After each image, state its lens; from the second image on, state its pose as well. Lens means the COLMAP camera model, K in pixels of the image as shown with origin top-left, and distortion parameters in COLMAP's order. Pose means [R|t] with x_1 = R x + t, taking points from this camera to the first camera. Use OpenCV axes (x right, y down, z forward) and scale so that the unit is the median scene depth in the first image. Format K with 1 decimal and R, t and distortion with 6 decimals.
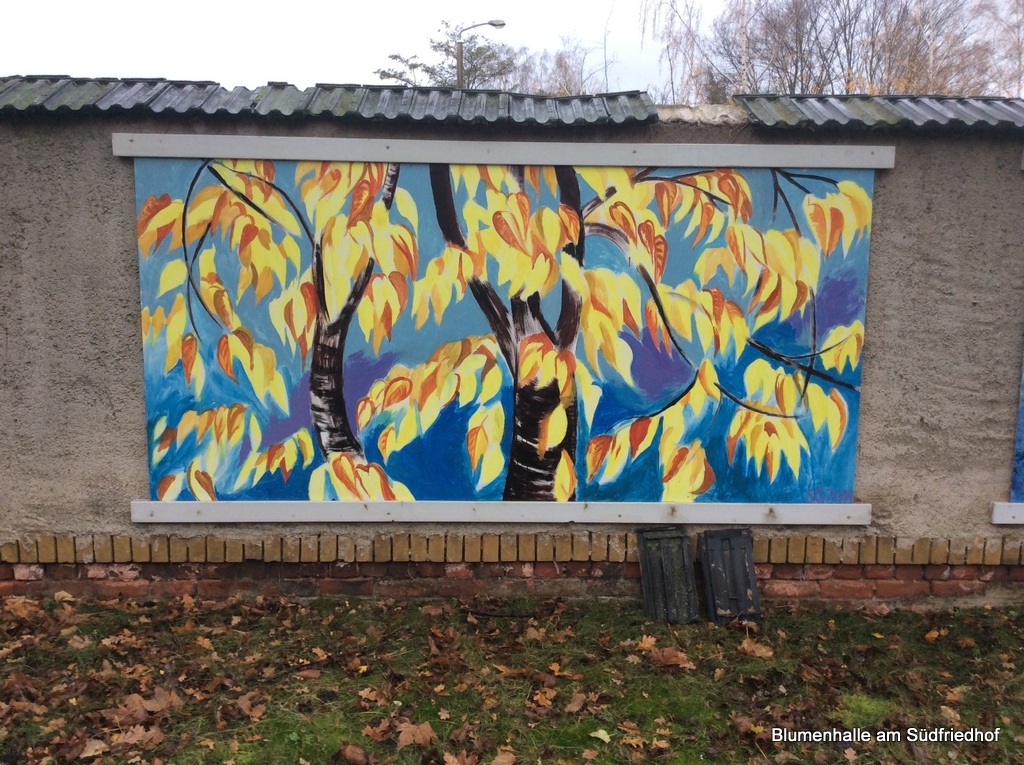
lens RADIAL K [[969.7, 0, 515.1], [0, 969.7, 384.1], [0, 0, 1]] dist [0.007340, 0.000000]
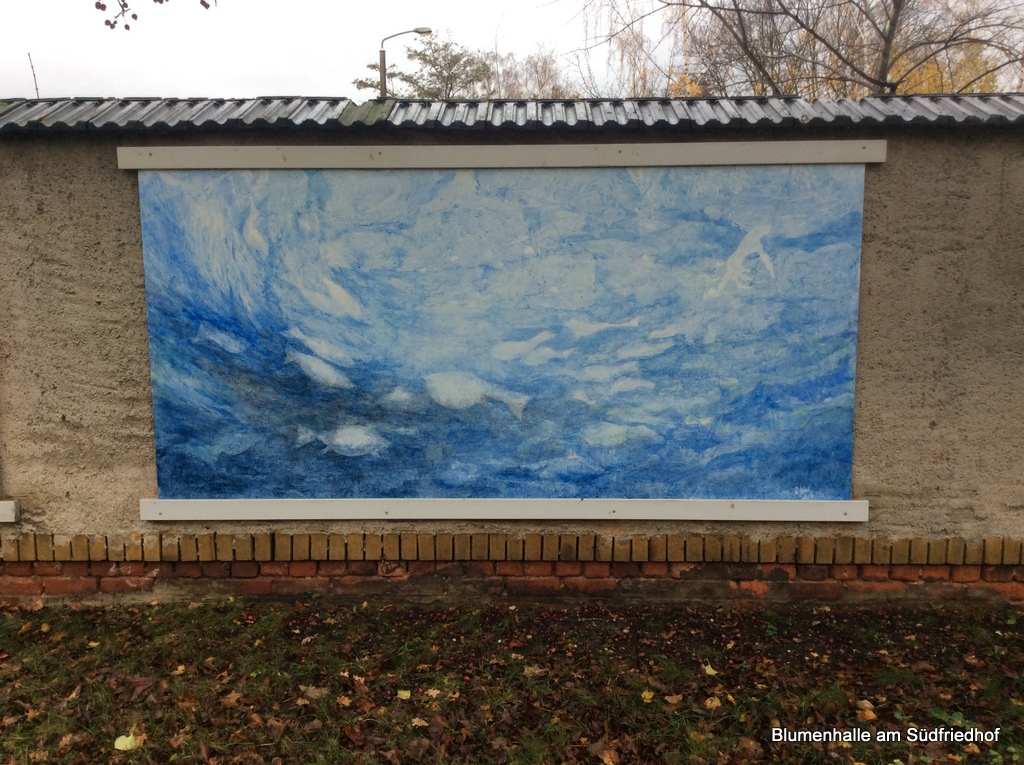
lens RADIAL K [[969.7, 0, 509.1], [0, 969.7, 379.4], [0, 0, 1]] dist [0.007340, 0.000000]
pose [[0.998711, -0.011450, -0.049450, 0.919780], [0.010947, 0.999886, -0.010427, 0.012183], [0.049564, 0.009873, 0.998722, 0.011515]]
